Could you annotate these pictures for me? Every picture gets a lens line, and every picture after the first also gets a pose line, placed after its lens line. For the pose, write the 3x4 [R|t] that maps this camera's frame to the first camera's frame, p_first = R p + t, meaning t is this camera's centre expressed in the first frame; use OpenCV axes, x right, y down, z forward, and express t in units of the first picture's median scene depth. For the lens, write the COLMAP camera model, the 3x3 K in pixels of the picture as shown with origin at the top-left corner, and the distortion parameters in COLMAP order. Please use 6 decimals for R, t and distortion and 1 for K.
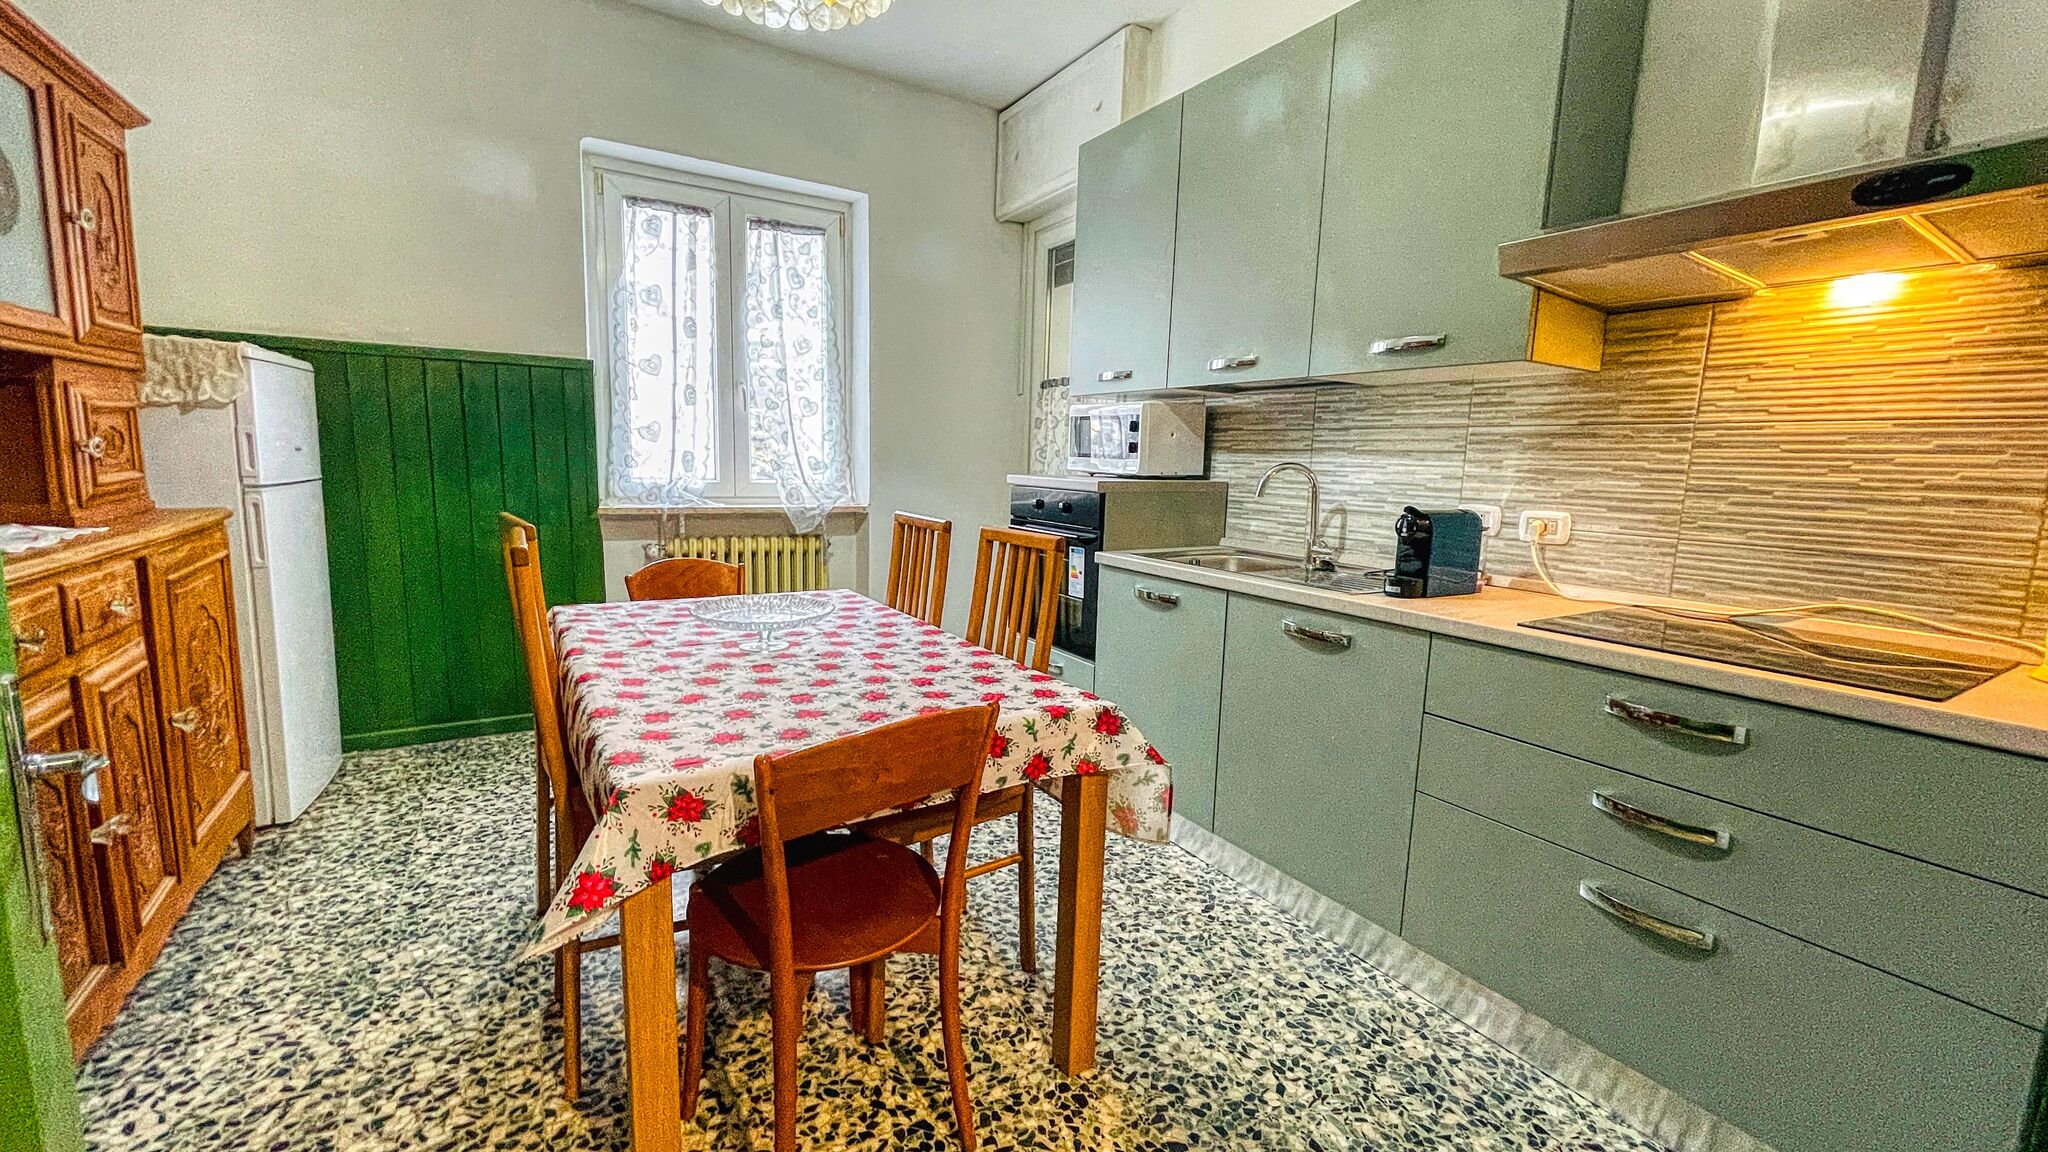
lens RADIAL K [[818.3, 0, 1013.7], [0, 818.3, 577.1], [0, 0, 1]] dist [-0.005652, 0.001339]
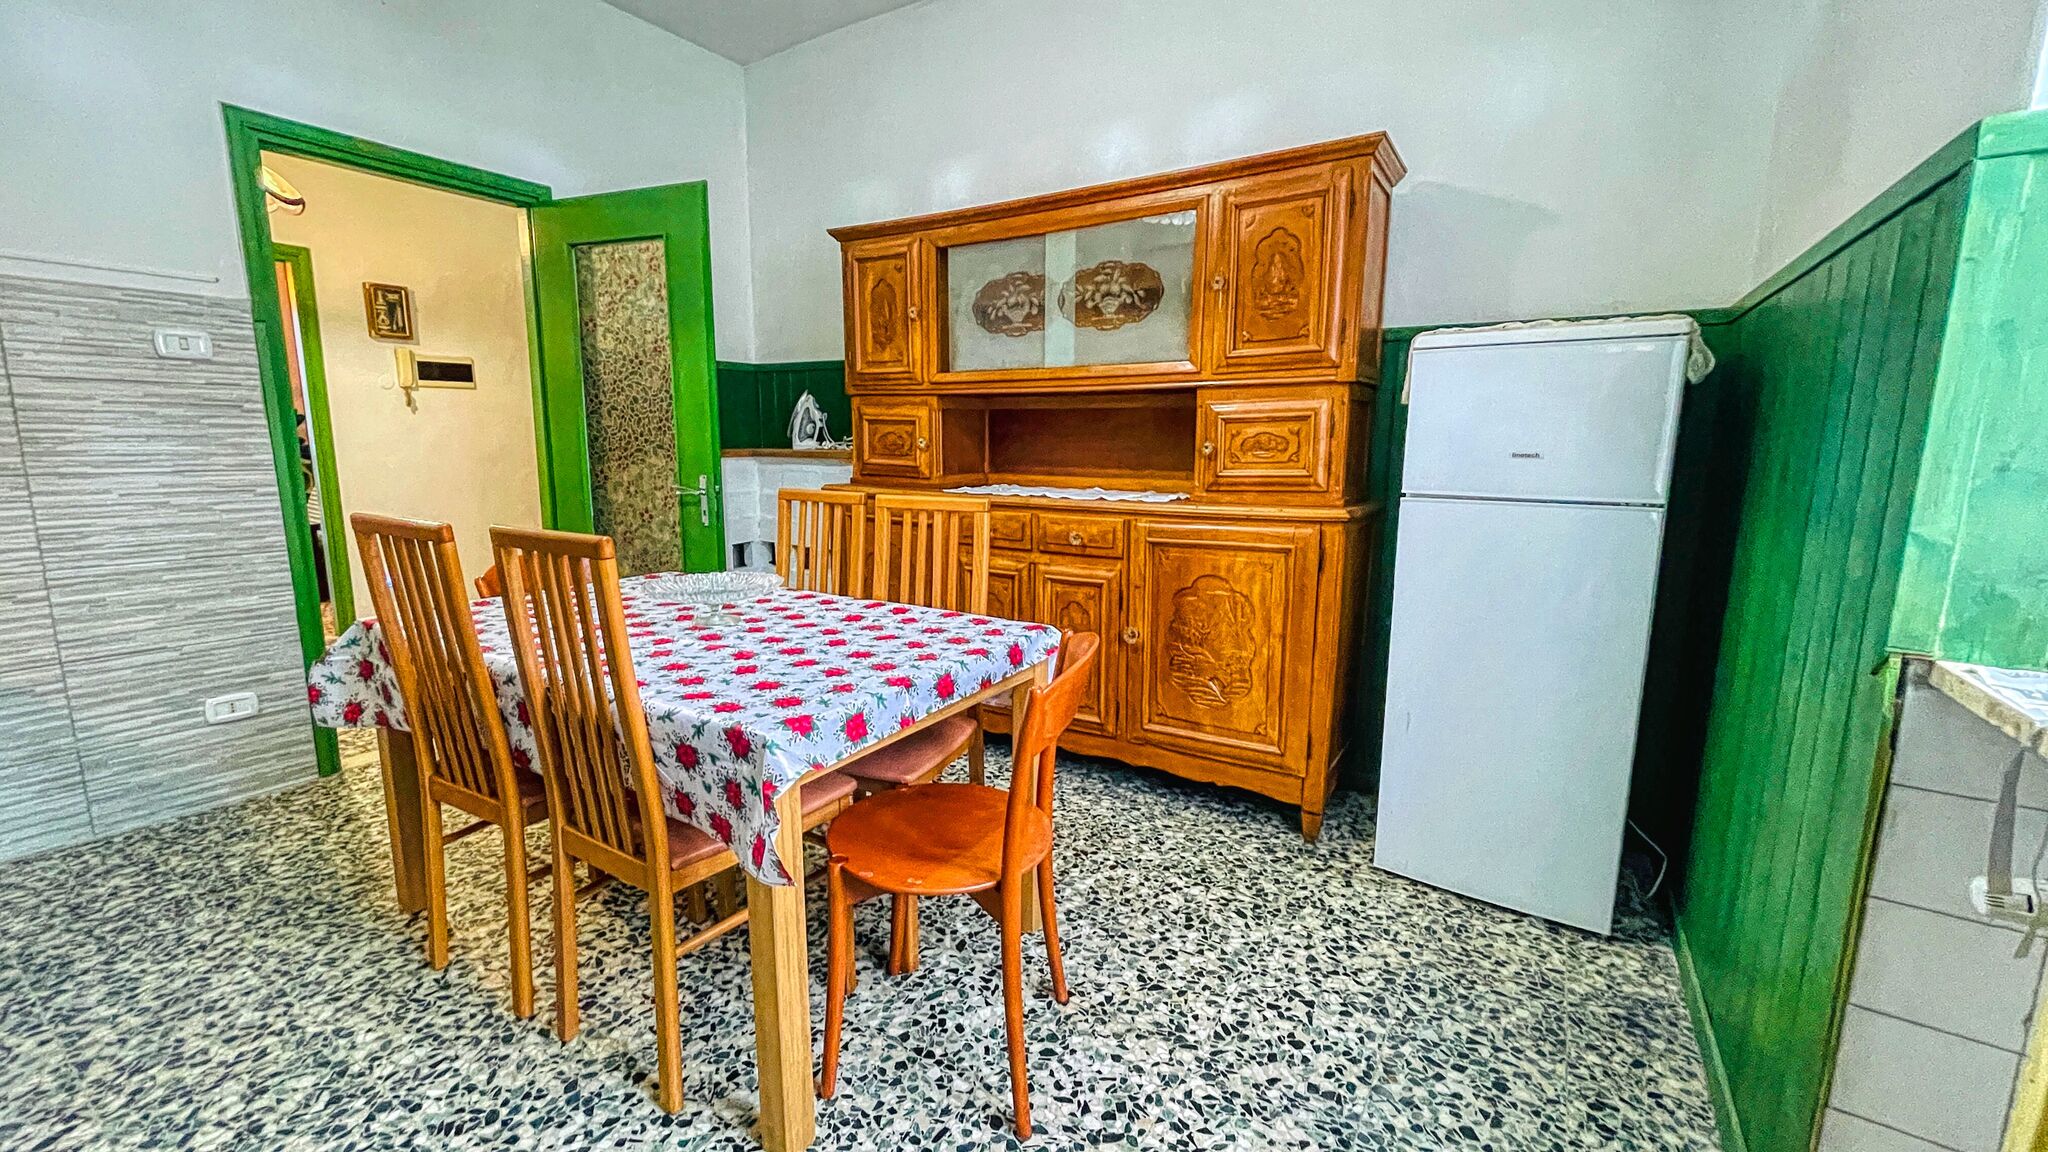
lens RADIAL K [[818.3, 0, 1011.5], [0, 818.3, 570.6], [0, 0, 1]] dist [-0.005652, 0.001339]
pose [[-0.898686, 0.029240, -0.437617, -0.146736], [-0.100635, 0.957408, 0.270635, -0.227258], [0.426891, 0.287256, -0.857466, 1.584099]]
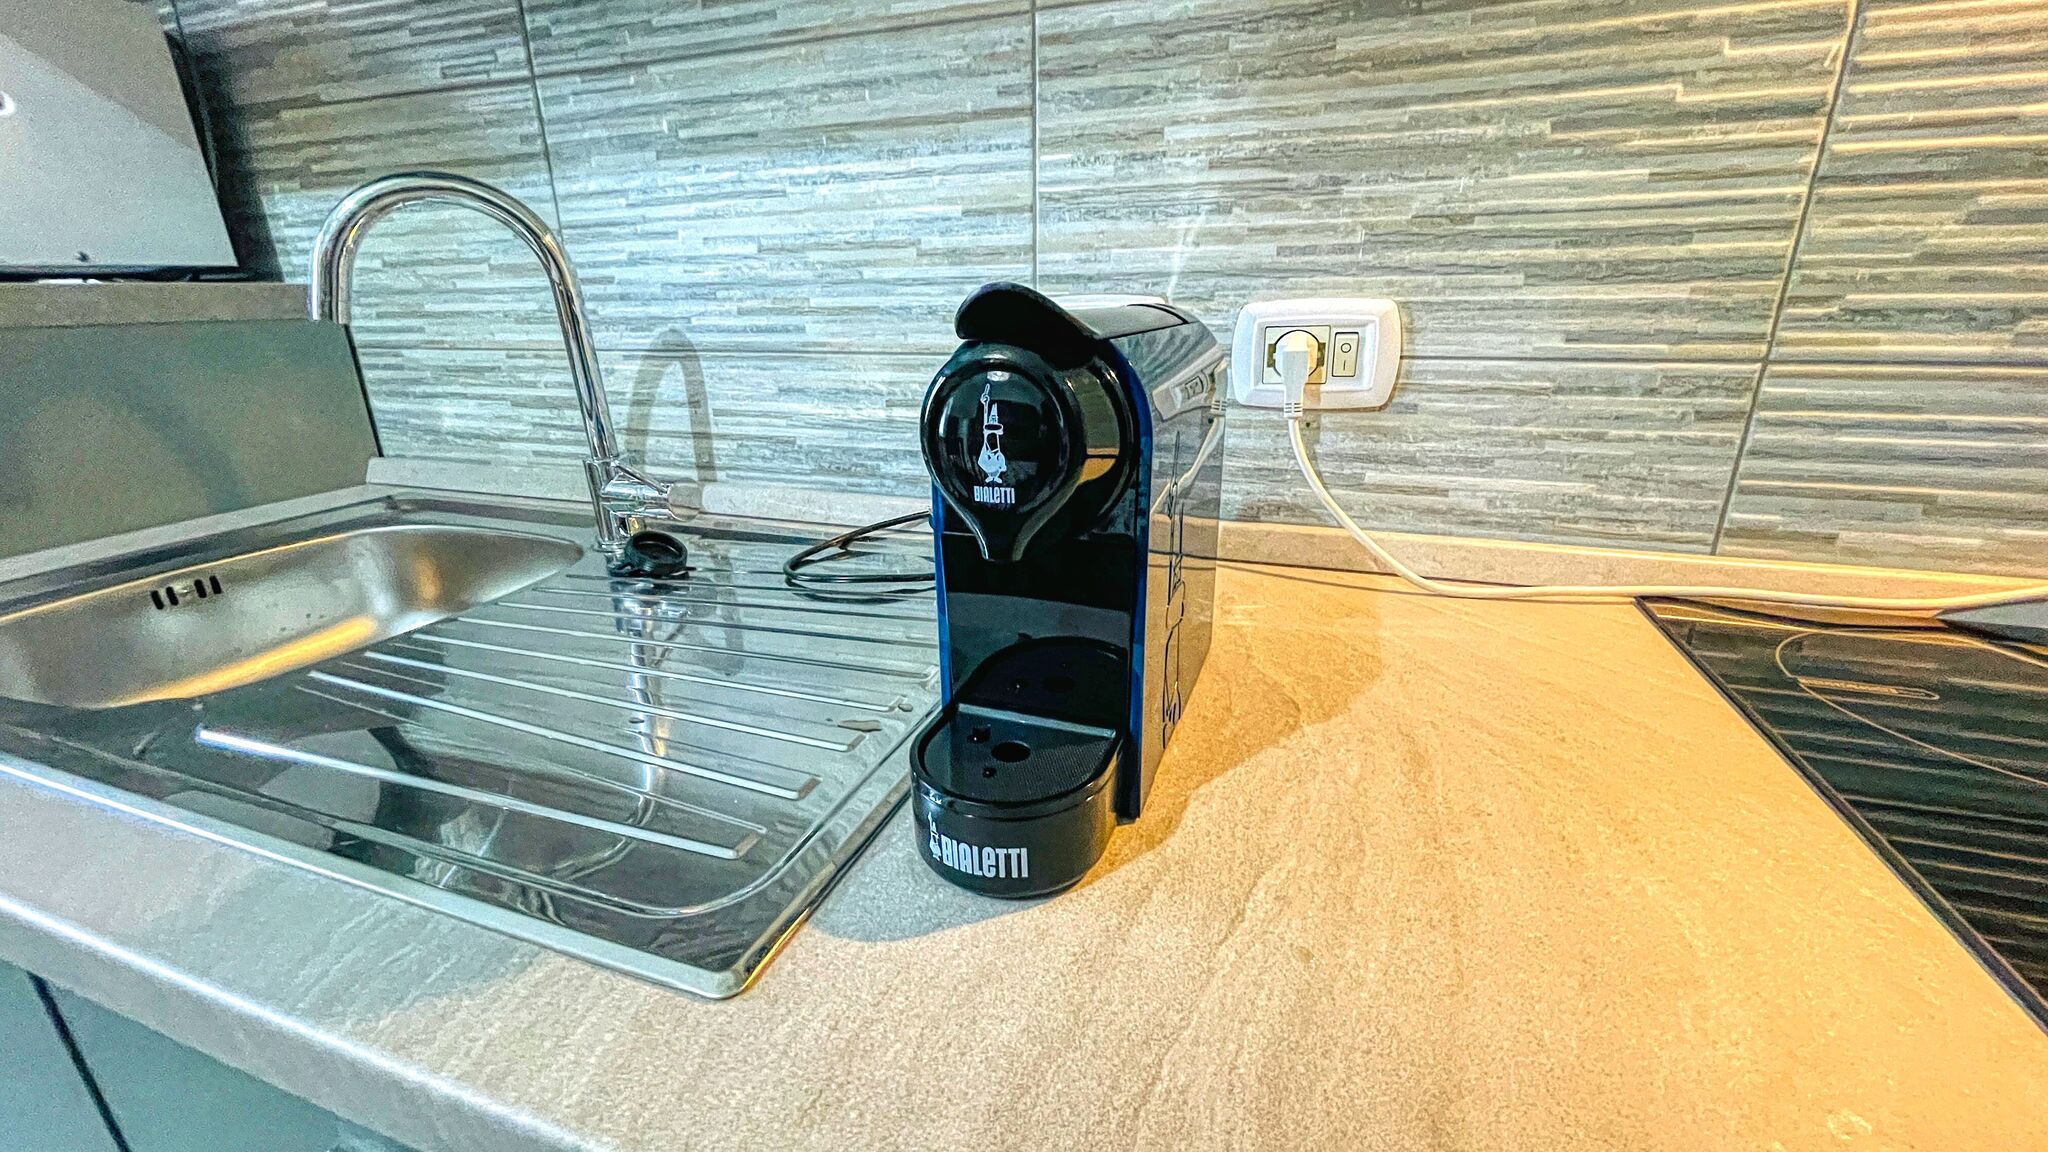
lens RADIAL K [[818.3, 0, 1009.9], [0, 818.3, 562.9], [0, 0, 1]] dist [-0.005652, 0.001339]
pose [[0.772780, -0.241946, 0.586748, 0.325391], [0.131545, 0.965471, 0.224860, -0.061985], [-0.620892, -0.096584, 0.777924, 0.736147]]
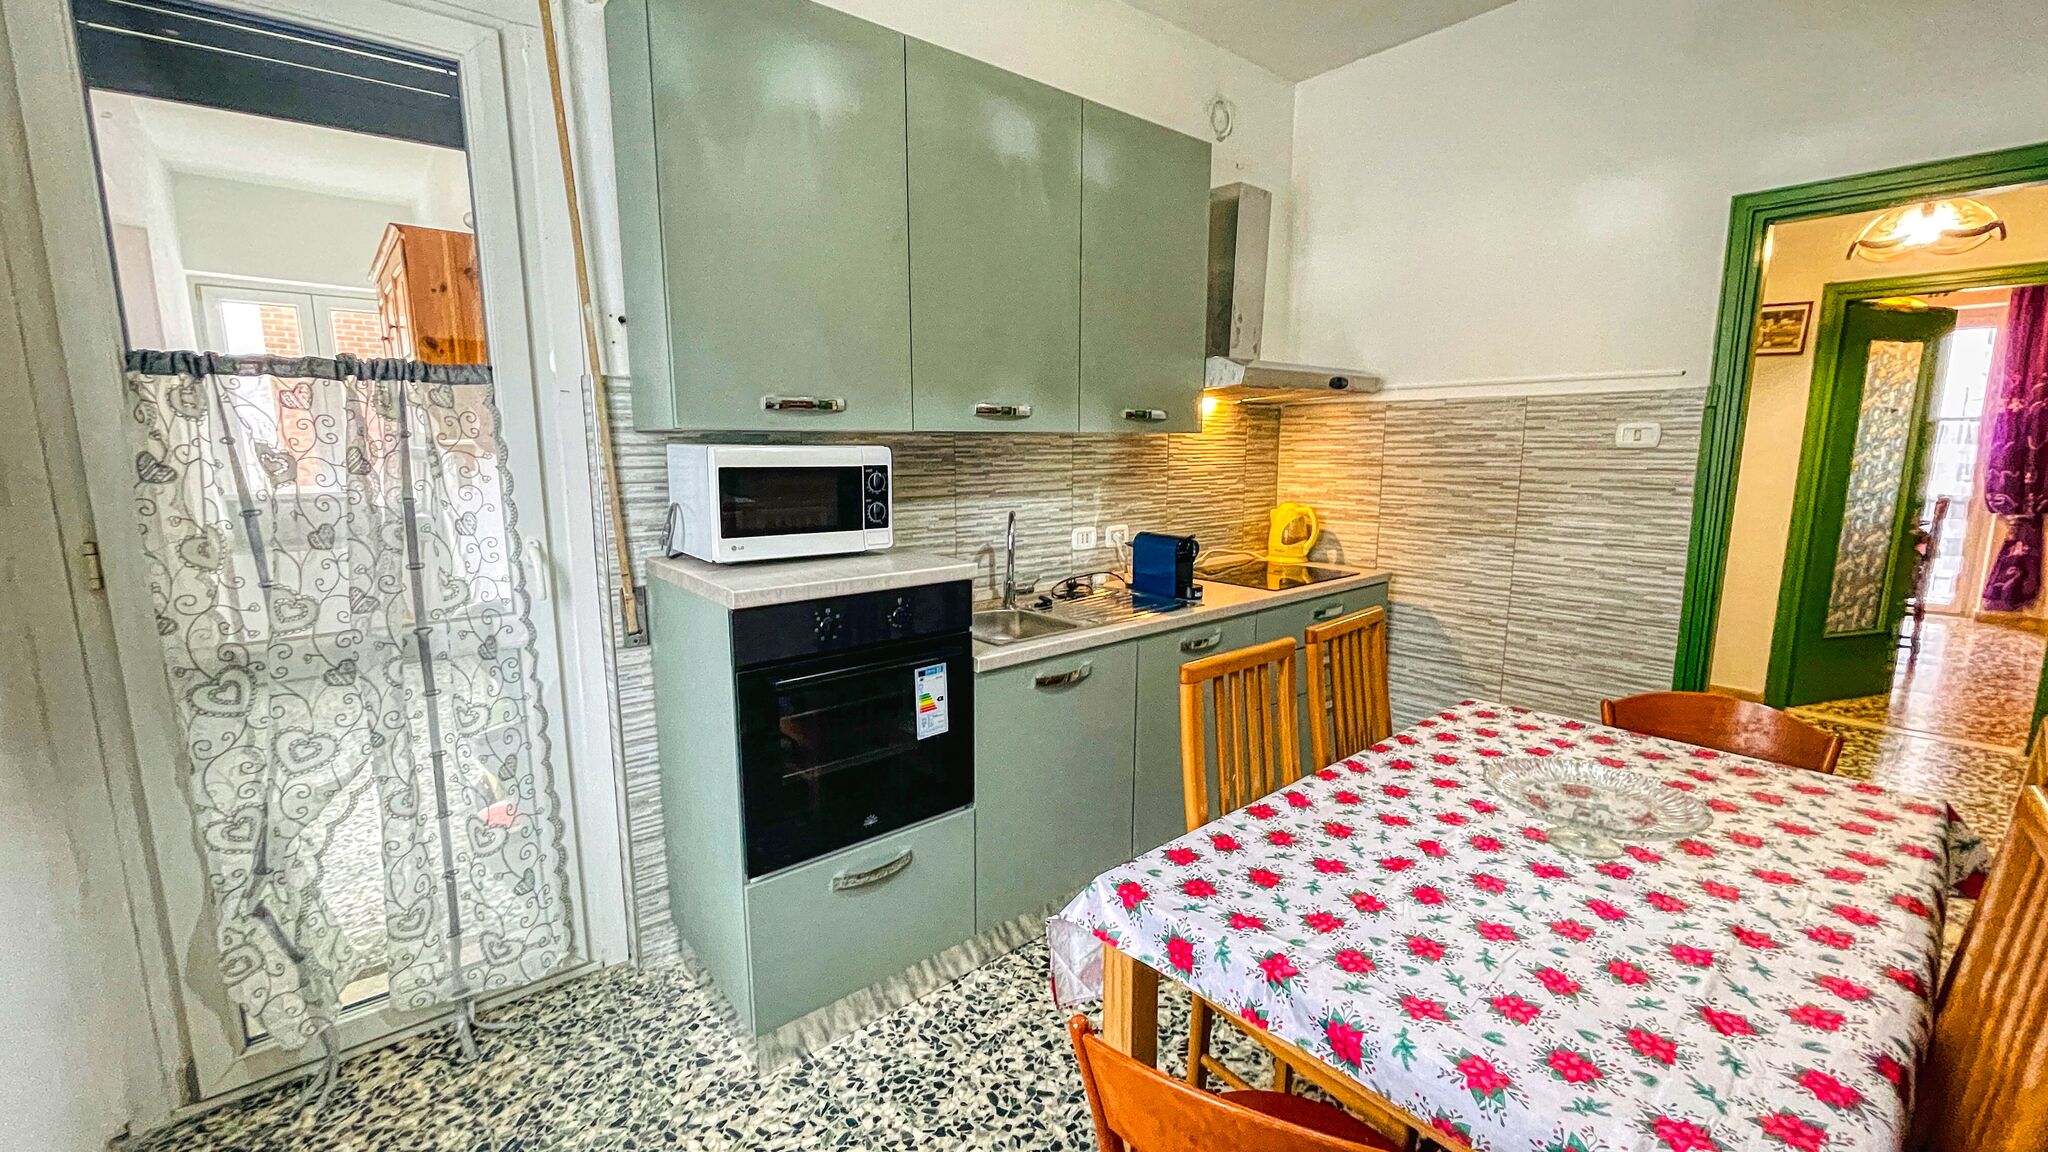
lens RADIAL K [[818.3, 0, 1022.9], [0, 818.3, 579.0], [0, 0, 1]] dist [-0.005652, 0.001339]
pose [[-0.141457, -0.191412, 0.971263, -0.703804], [0.143660, 0.966773, 0.211451, -0.290779], [-0.979465, 0.169443, -0.109258, 1.198762]]
